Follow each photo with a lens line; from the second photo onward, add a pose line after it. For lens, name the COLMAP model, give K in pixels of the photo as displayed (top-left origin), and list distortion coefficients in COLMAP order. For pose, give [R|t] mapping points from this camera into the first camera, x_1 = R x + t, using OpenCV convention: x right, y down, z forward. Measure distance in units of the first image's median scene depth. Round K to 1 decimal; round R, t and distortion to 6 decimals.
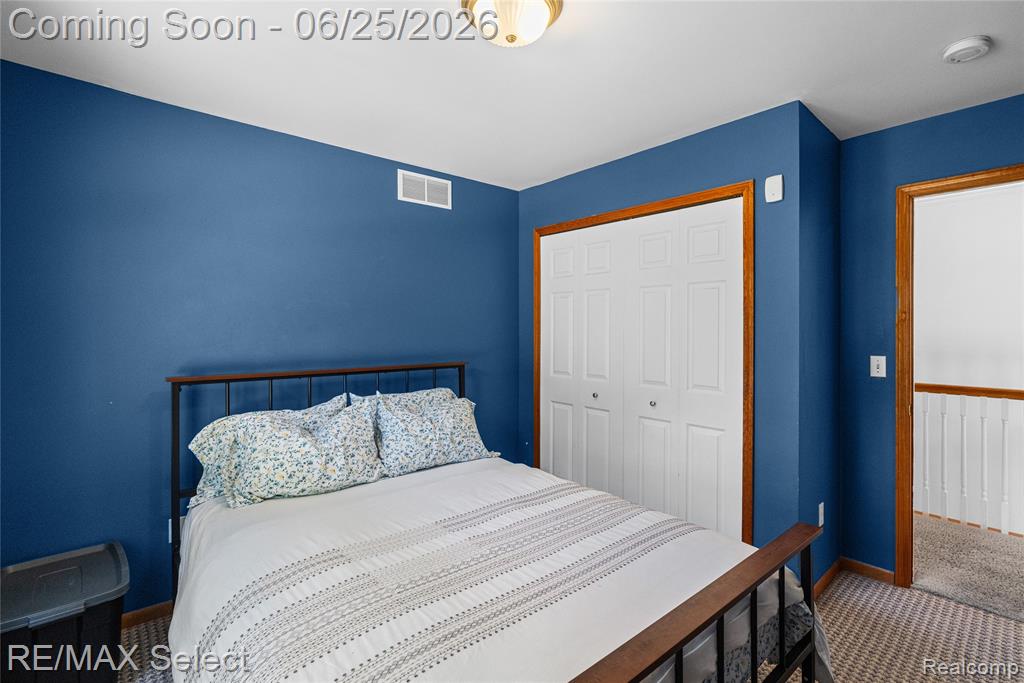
lens RADIAL K [[466.6, 0, 515.8], [0, 466.6, 330.7], [0, 0, 1]] dist [-0.001775, 0.000181]
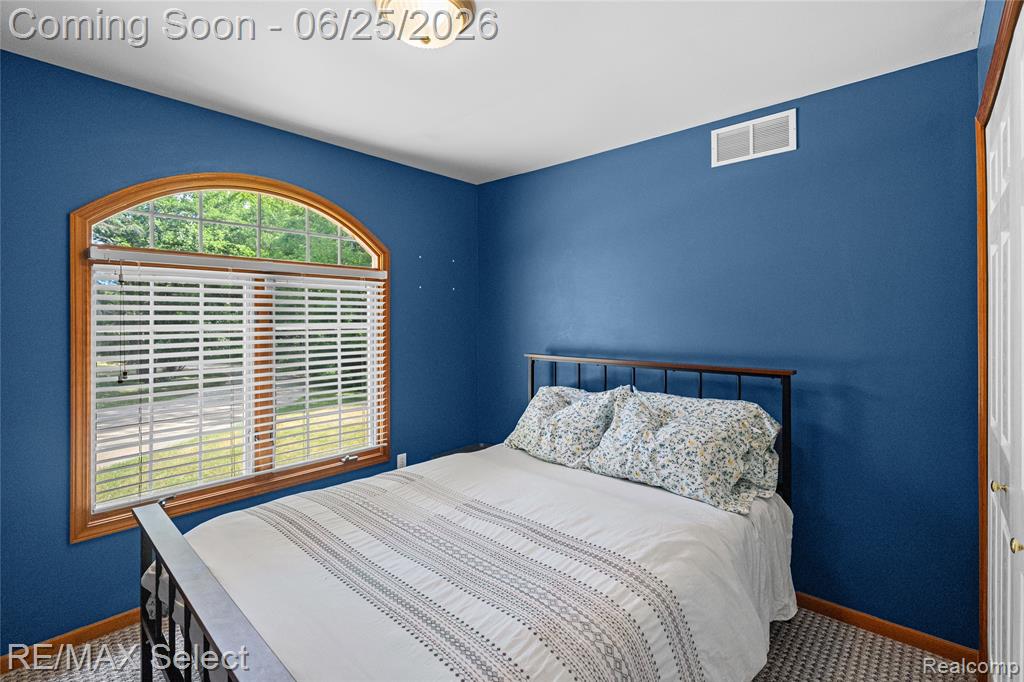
lens RADIAL K [[460.0, 0, 513.0], [0, 460.0, 318.9], [0, 0, 1]] dist [-0.003725, -0.000178]
pose [[0.136449, -0.004183, -0.990638, 0.670172], [-0.003795, 0.999982, -0.004745, -0.005001], [0.990640, 0.004407, 0.136431, 0.694923]]
